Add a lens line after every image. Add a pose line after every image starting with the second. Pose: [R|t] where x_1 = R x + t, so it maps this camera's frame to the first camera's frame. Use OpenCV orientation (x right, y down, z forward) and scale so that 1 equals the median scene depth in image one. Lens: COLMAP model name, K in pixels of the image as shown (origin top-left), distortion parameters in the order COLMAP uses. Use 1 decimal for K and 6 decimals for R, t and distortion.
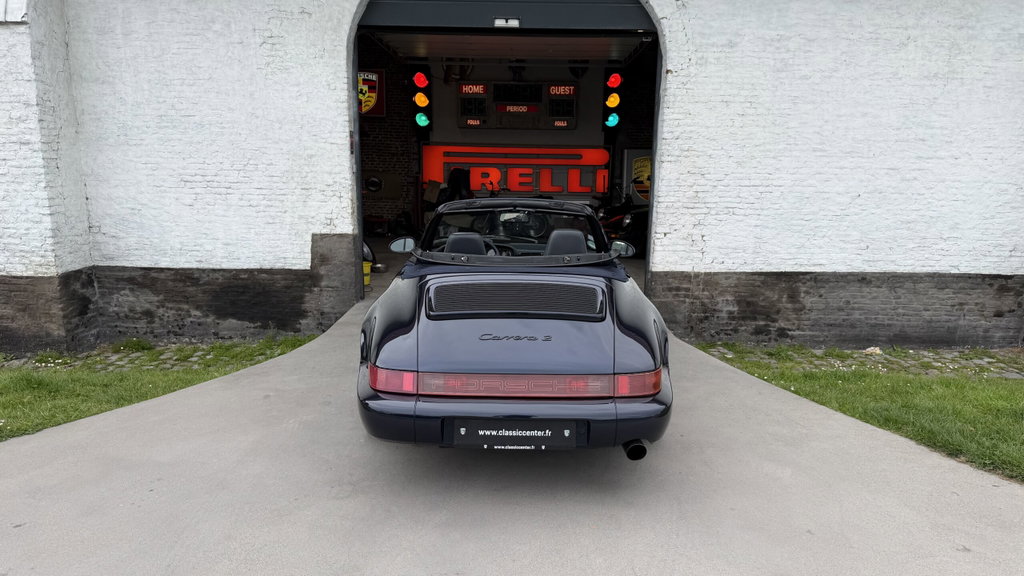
lens RADIAL K [[709.4, 0, 515.2], [0, 709.4, 309.9], [0, 0, 1]] dist [0.189985, -0.353947]
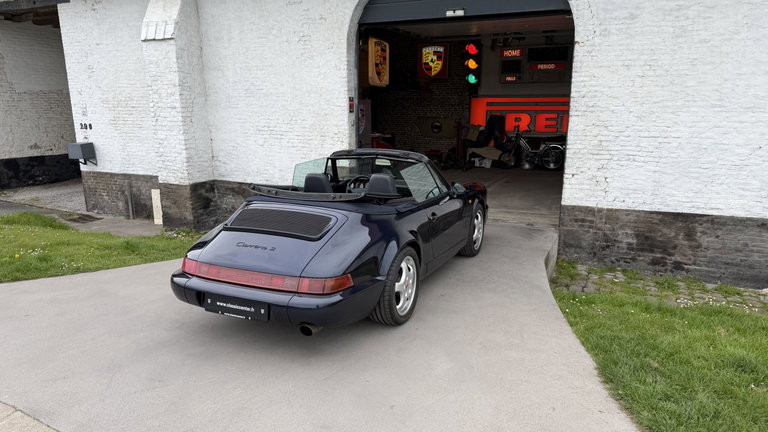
lens RADIAL K [[532.8, 0, 384.8], [0, 532.8, 235.7], [0, 0, 1]] dist [0.118259, -0.143632]
pose [[0.905039, 0.090118, -0.415671, 0.313103], [-0.074118, 0.995759, 0.054505, -0.029294], [0.418820, -0.018520, 0.907880, 0.024728]]
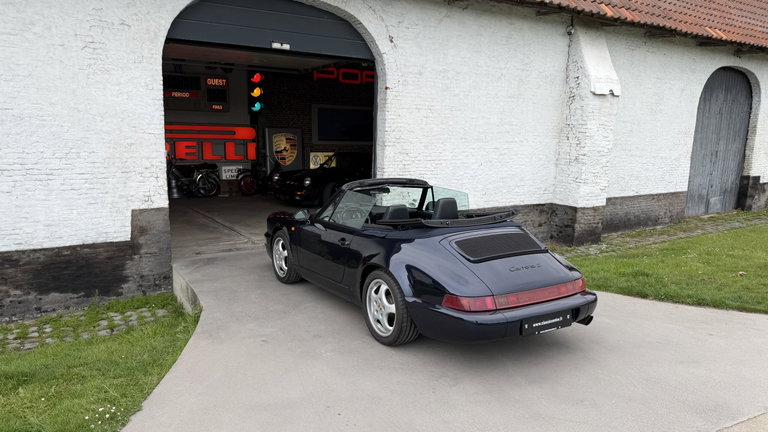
lens RADIAL K [[537.2, 0, 384.2], [0, 537.2, 237.6], [0, 0, 1]] dist [0.094964, -0.113222]
pose [[0.848212, -0.102268, 0.519690, -0.400958], [0.103054, 0.994296, 0.027465, -0.043165], [-0.519535, 0.030260, 0.853913, 0.031738]]
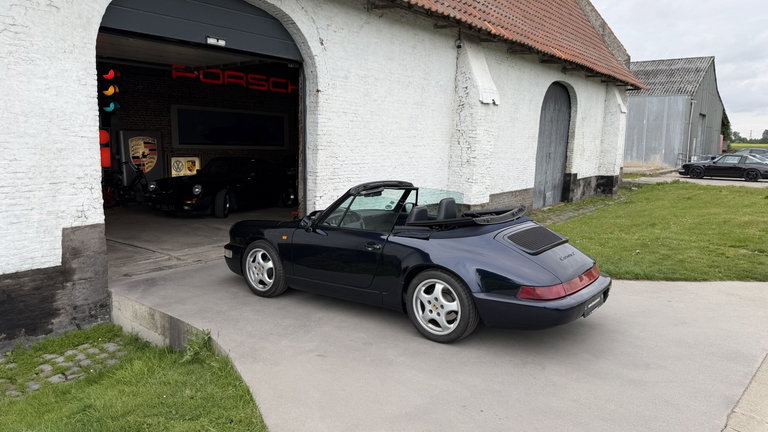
lens RADIAL K [[536.5, 0, 383.1], [0, 536.5, 238.7], [0, 0, 1]] dist [0.086413, -0.076586]
pose [[0.613525, -0.147394, 0.775798, -0.594753], [0.153336, 0.985963, 0.066060, -0.074734], [-0.774645, 0.078428, 0.627514, 0.201241]]
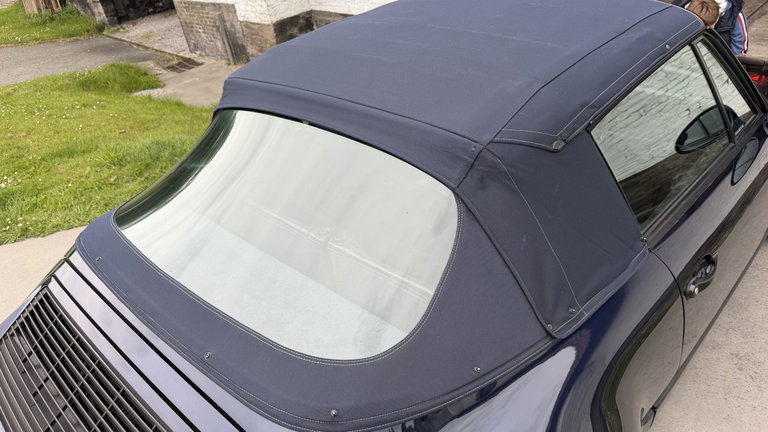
lens RADIAL K [[543.2, 0, 384.0], [0, 543.2, 216.0], [0, 0, 1]] dist [0.088674, -0.158430]
pose [[0.718668, 0.281308, -0.635910, 0.136962], [-0.005503, 0.916786, 0.399341, -0.109765], [0.695332, -0.283494, 0.660413, 0.425471]]
